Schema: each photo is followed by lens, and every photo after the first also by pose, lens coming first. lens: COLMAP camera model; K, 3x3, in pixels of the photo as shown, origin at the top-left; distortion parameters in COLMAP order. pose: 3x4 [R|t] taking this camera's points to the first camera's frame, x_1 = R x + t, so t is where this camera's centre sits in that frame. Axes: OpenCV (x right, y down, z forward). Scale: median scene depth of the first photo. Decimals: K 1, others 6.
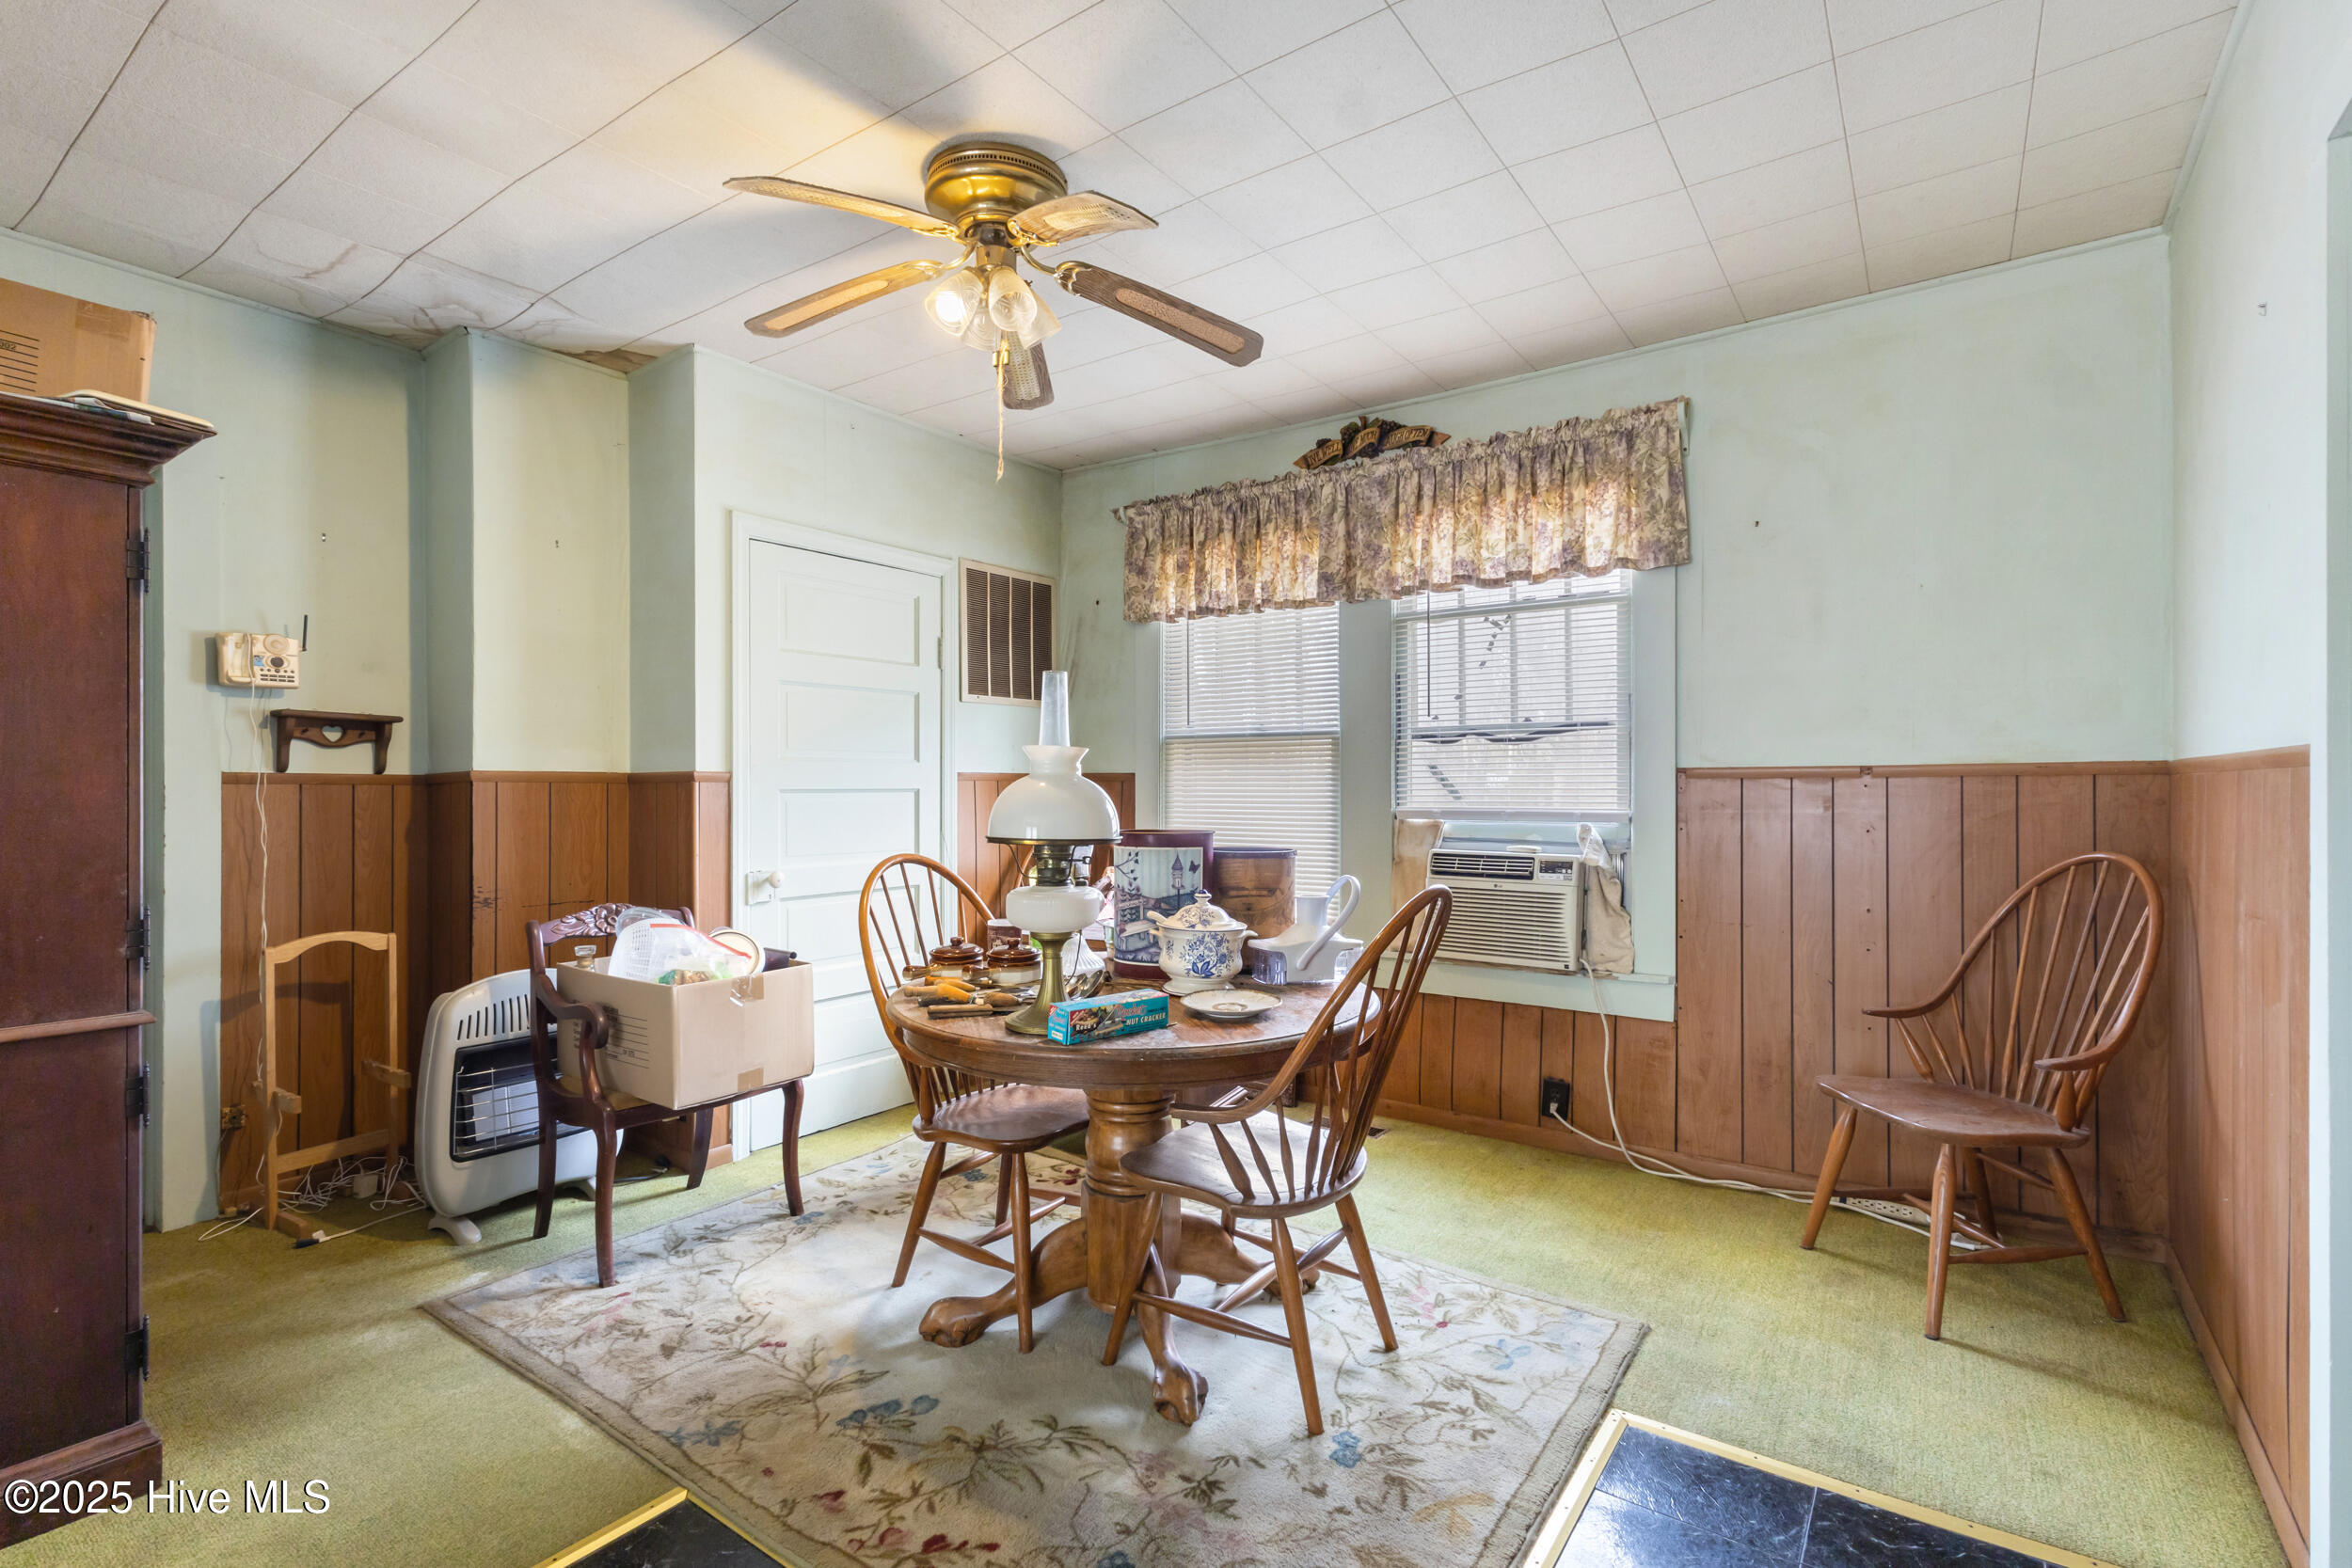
lens RADIAL K [[1085.6, 0, 1178.6], [0, 1085.6, 771.3], [0, 0, 1]] dist [-0.000881, 0.001118]
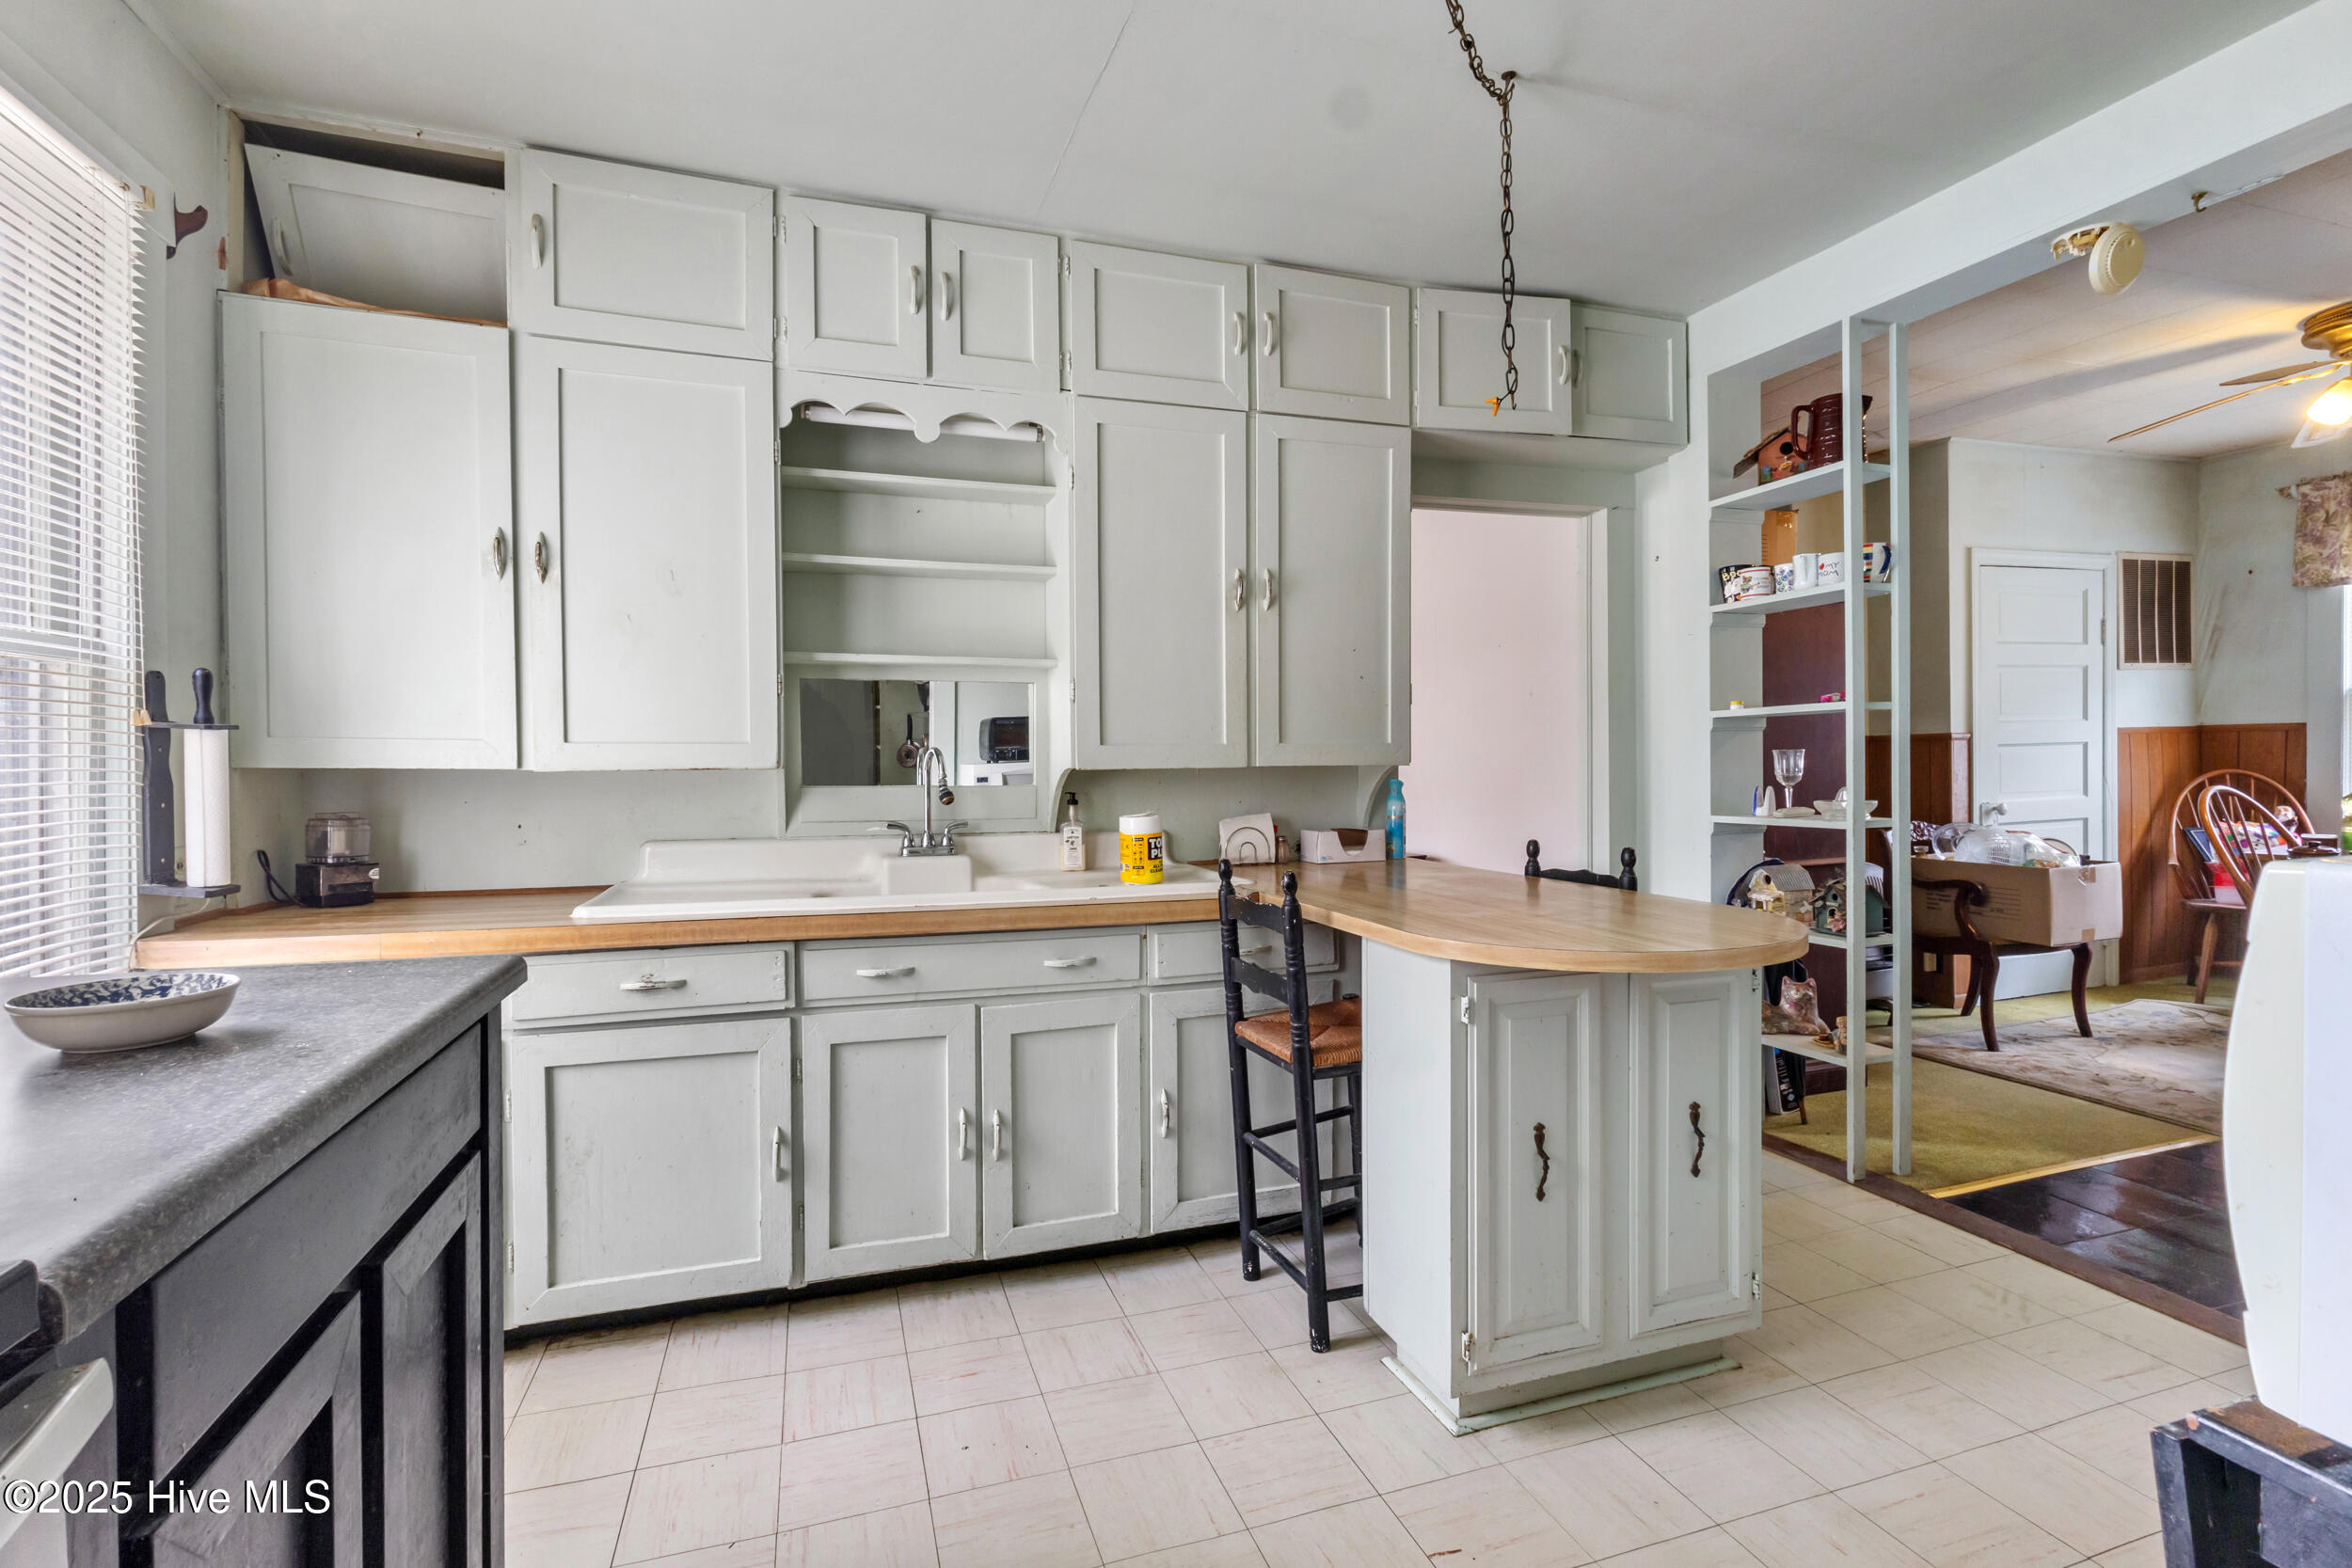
lens RADIAL K [[1085.6, 0, 1178.6], [0, 1085.6, 771.3], [0, 0, 1]] dist [-0.000881, 0.001118]
pose [[0.807126, -0.011131, -0.590275, -0.325793], [0.029851, 0.999313, 0.021973, -0.008096], [0.589624, -0.035355, 0.806903, -0.596921]]
